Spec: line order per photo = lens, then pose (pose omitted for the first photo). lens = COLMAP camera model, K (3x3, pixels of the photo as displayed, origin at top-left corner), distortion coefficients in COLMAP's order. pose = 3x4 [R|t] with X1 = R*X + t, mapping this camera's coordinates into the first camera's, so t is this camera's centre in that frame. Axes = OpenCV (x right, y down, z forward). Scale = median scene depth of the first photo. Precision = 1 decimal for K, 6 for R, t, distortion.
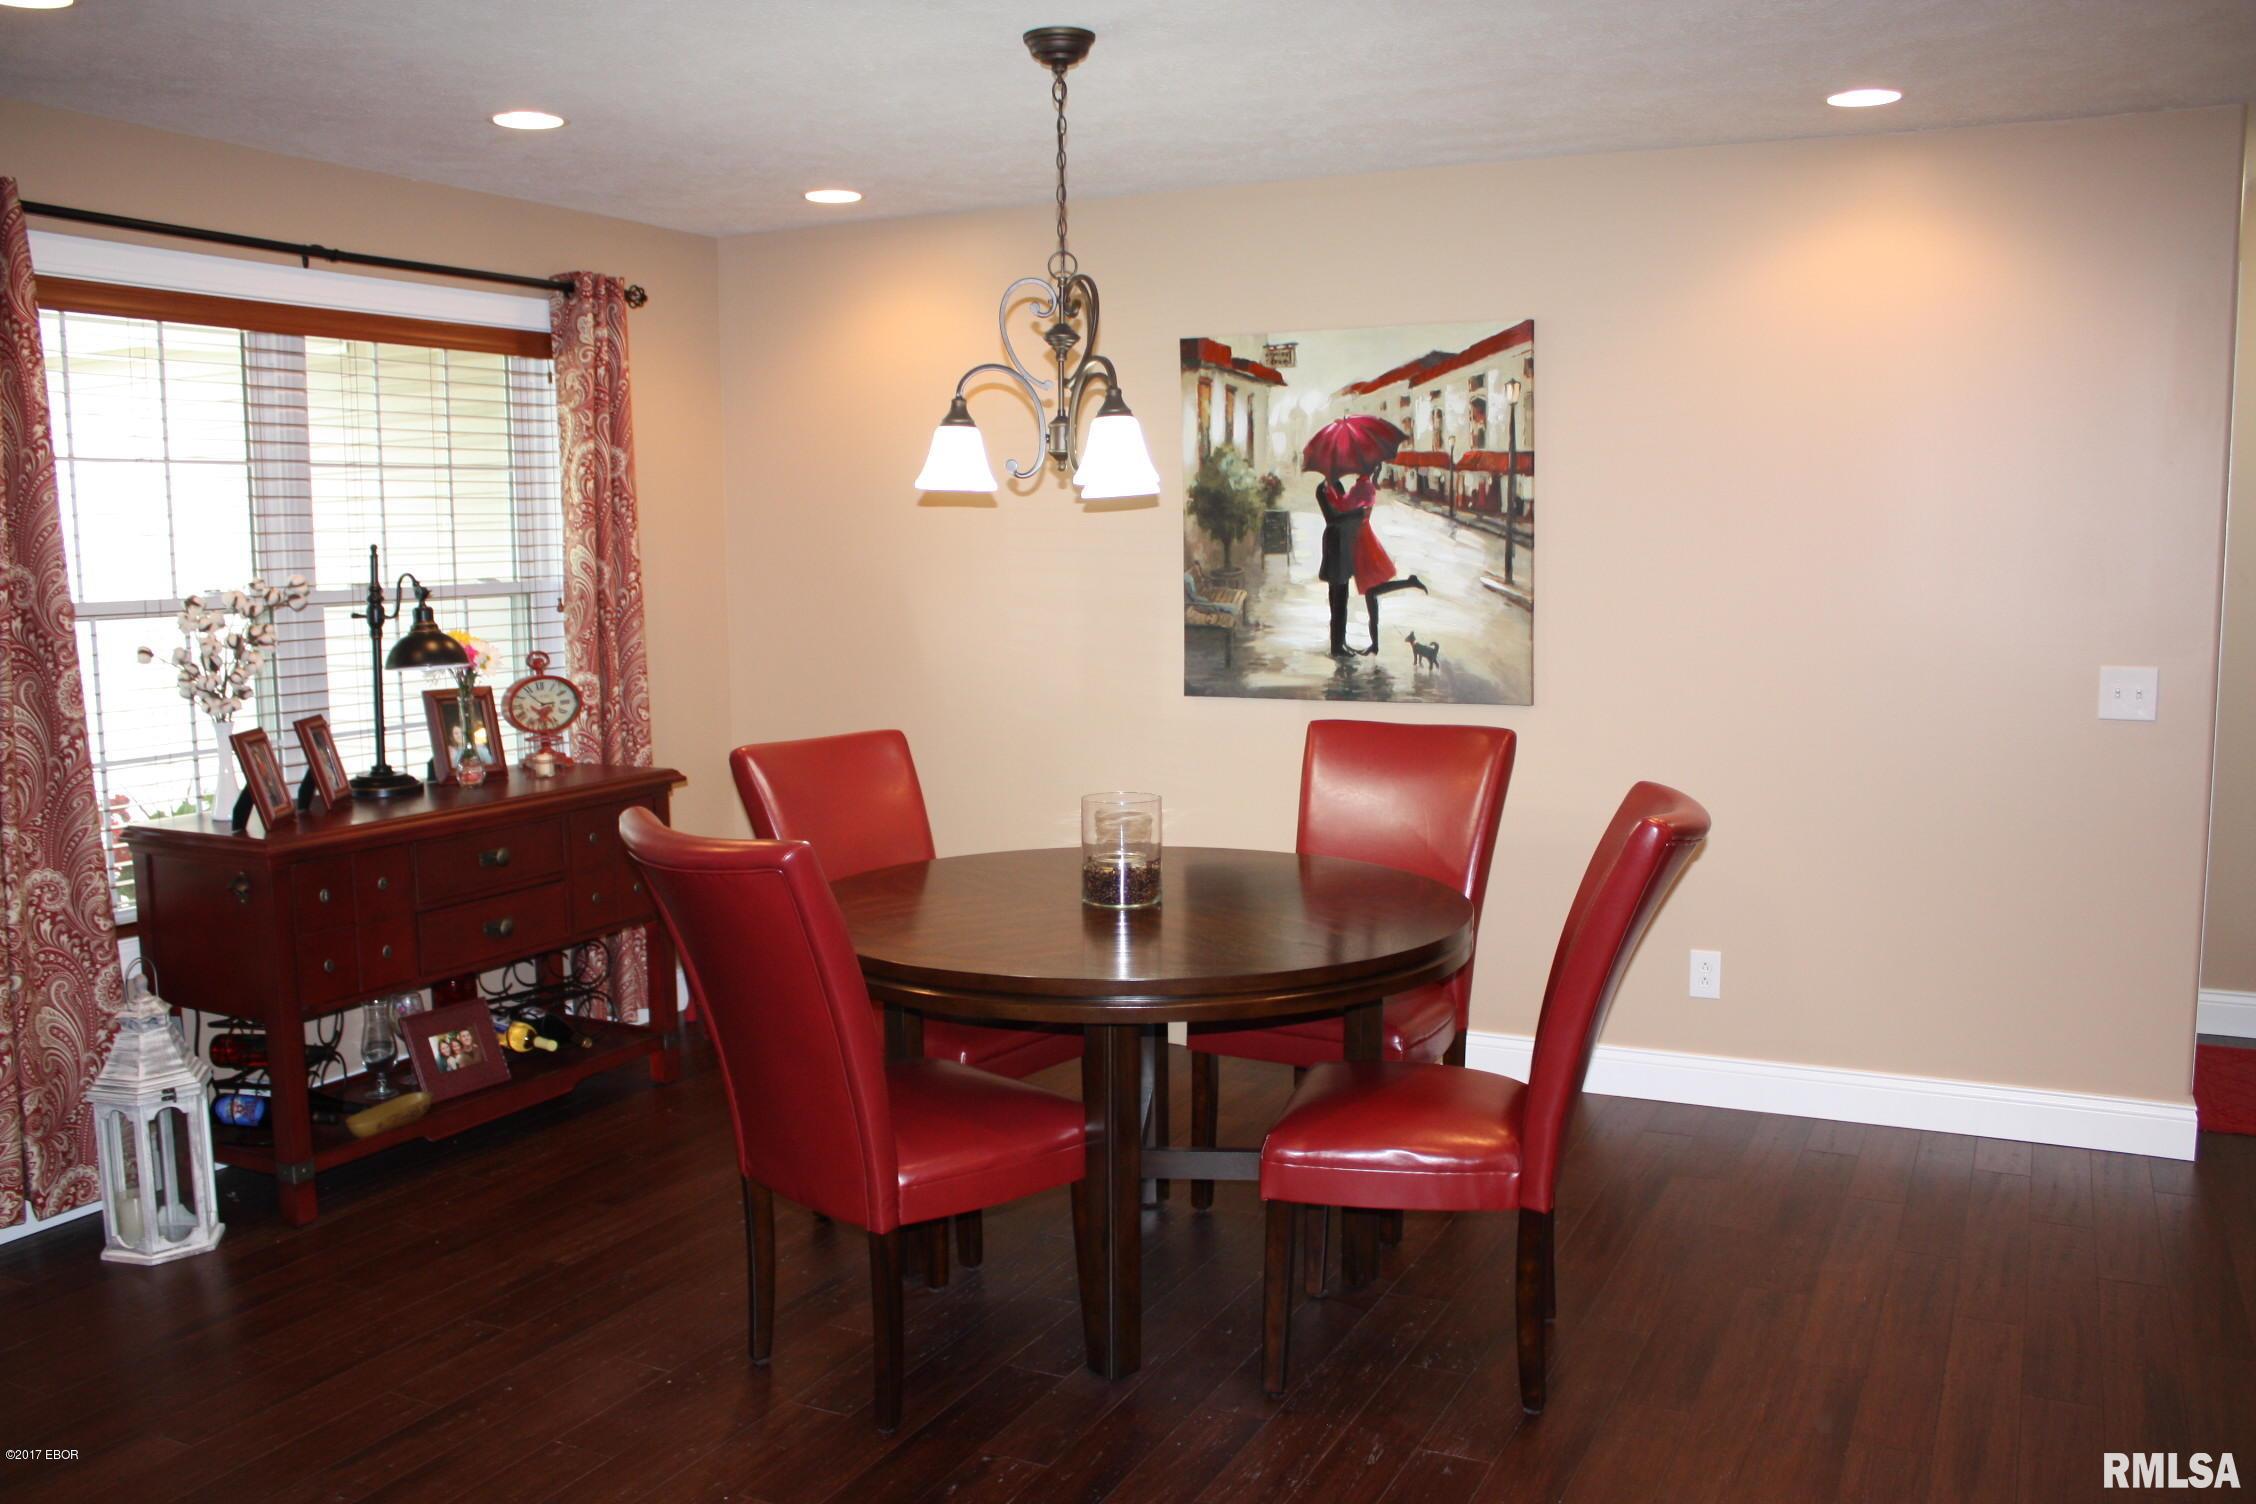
lens RADIAL K [[1905.0, 0, 1120.7], [0, 1905.0, 780.5], [0, 0, 1]] dist [-0.152956, 0.121065]
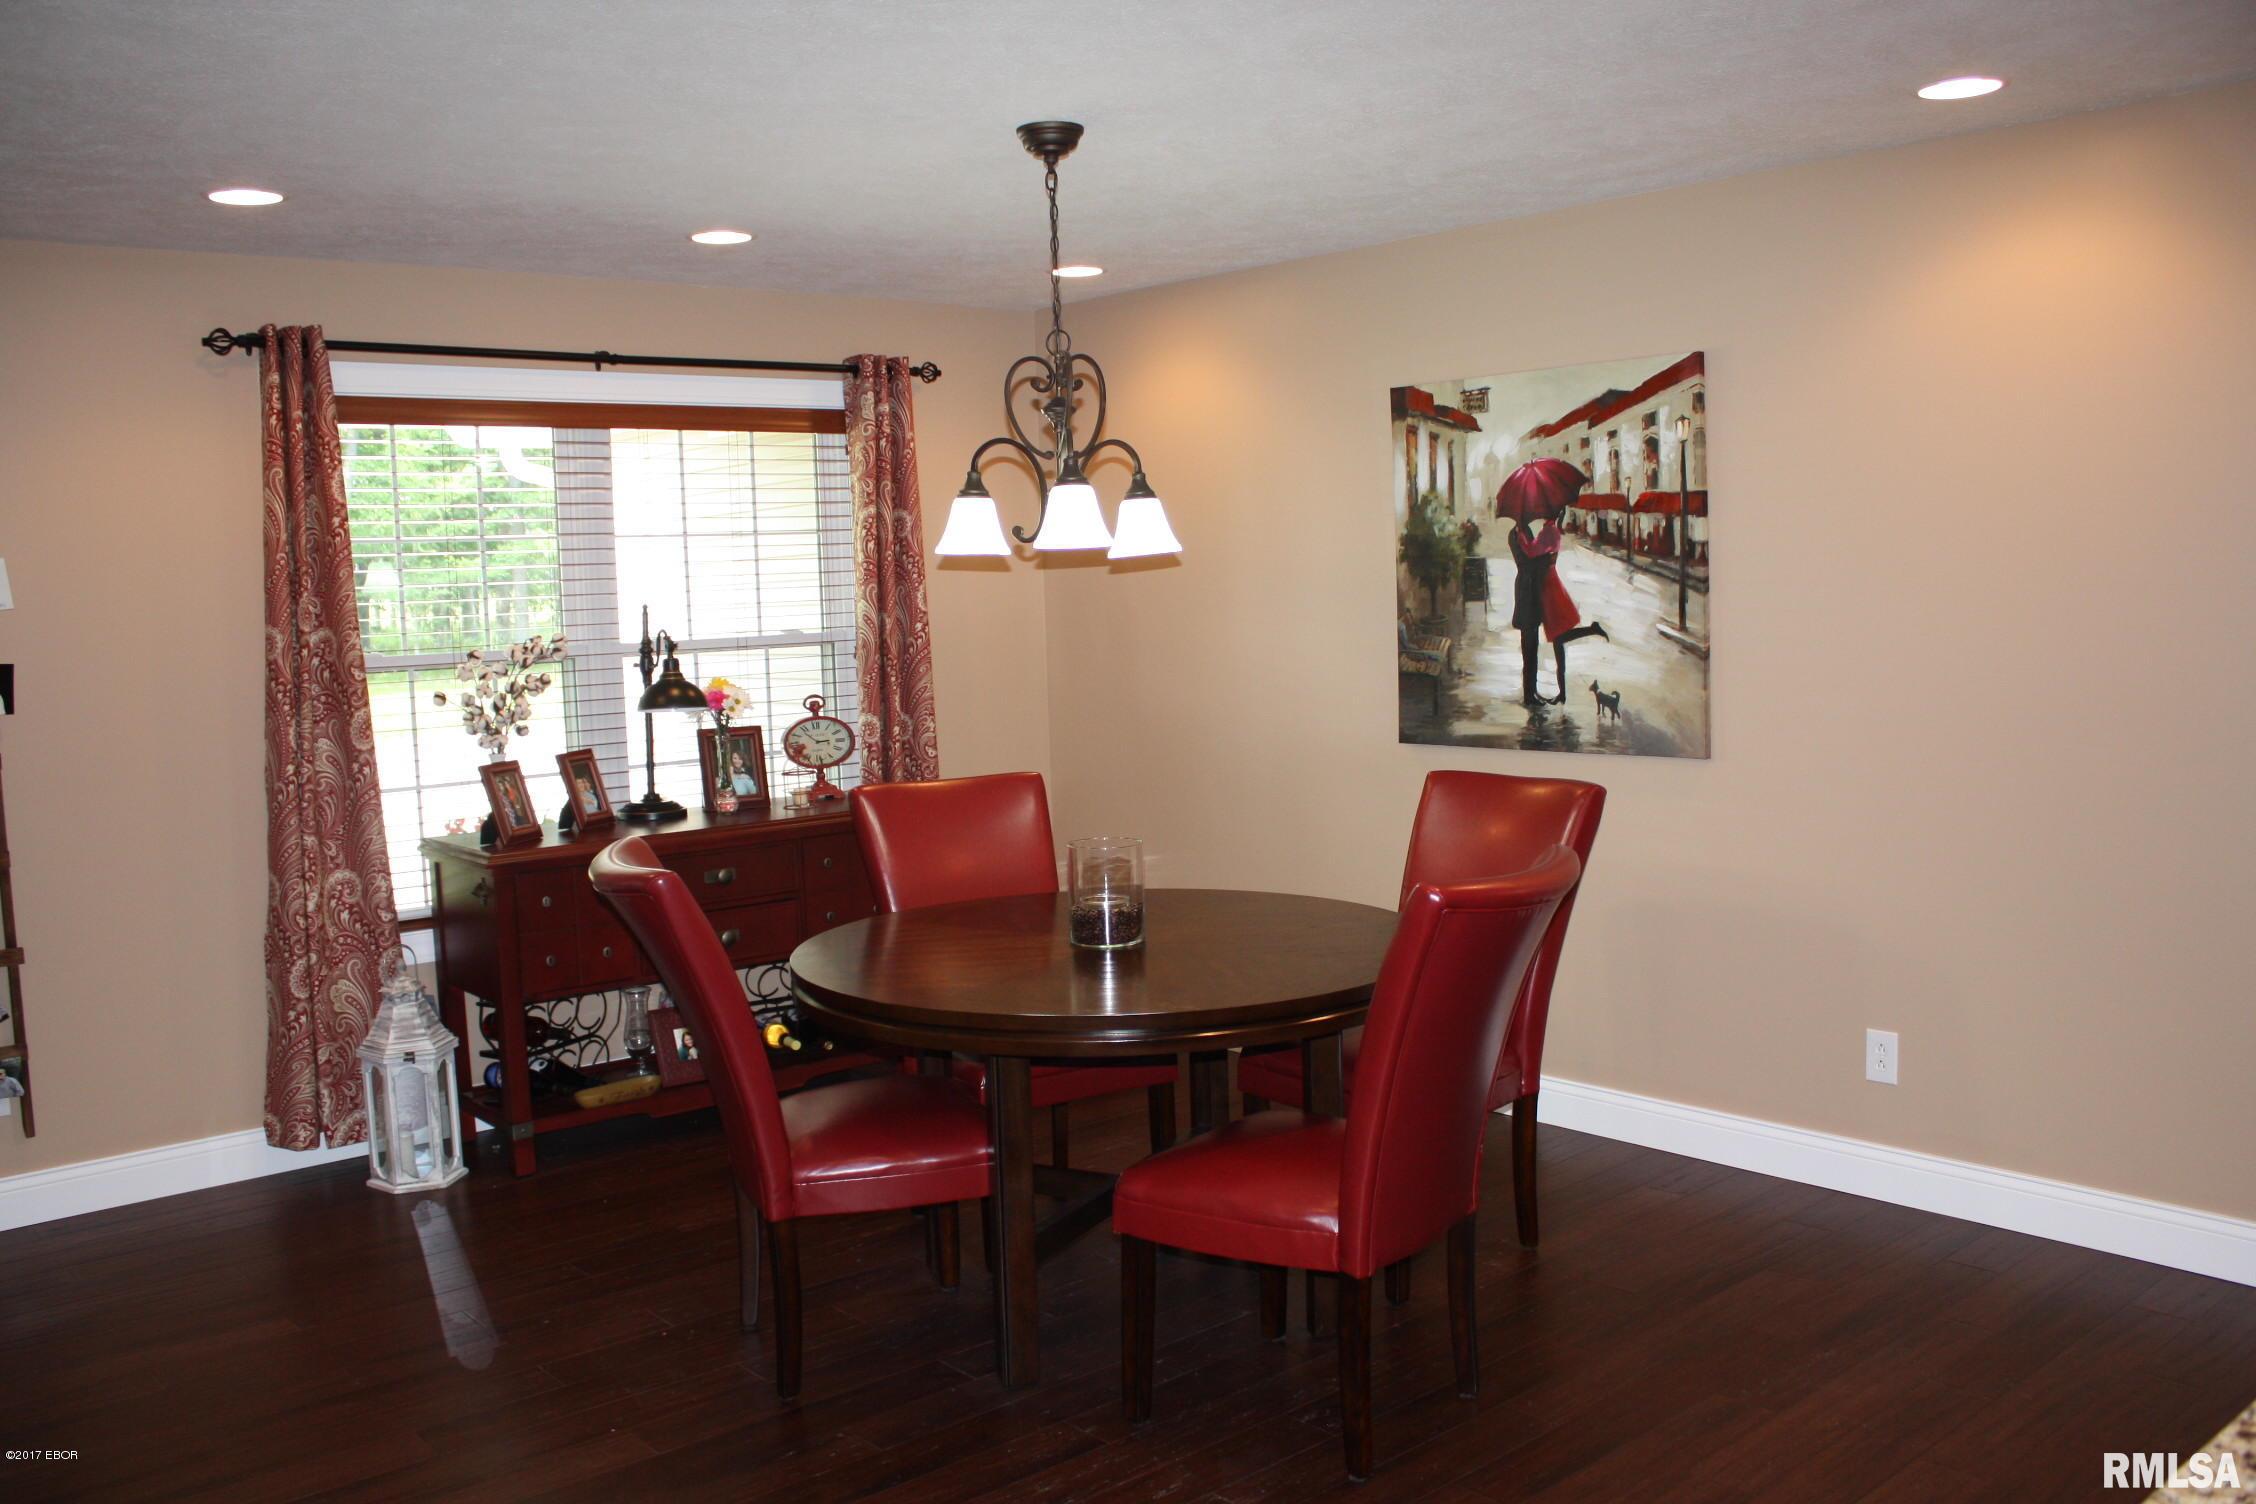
lens RADIAL K [[1905.0, 0, 1111.7], [0, 1905.0, 779.4], [0, 0, 1]] dist [-0.152956, 0.121065]
pose [[0.922517, 0.021304, -0.385367, 0.326405], [-0.027749, 0.999553, -0.011169, -0.011580], [0.384957, 0.020997, 0.922696, 0.022083]]
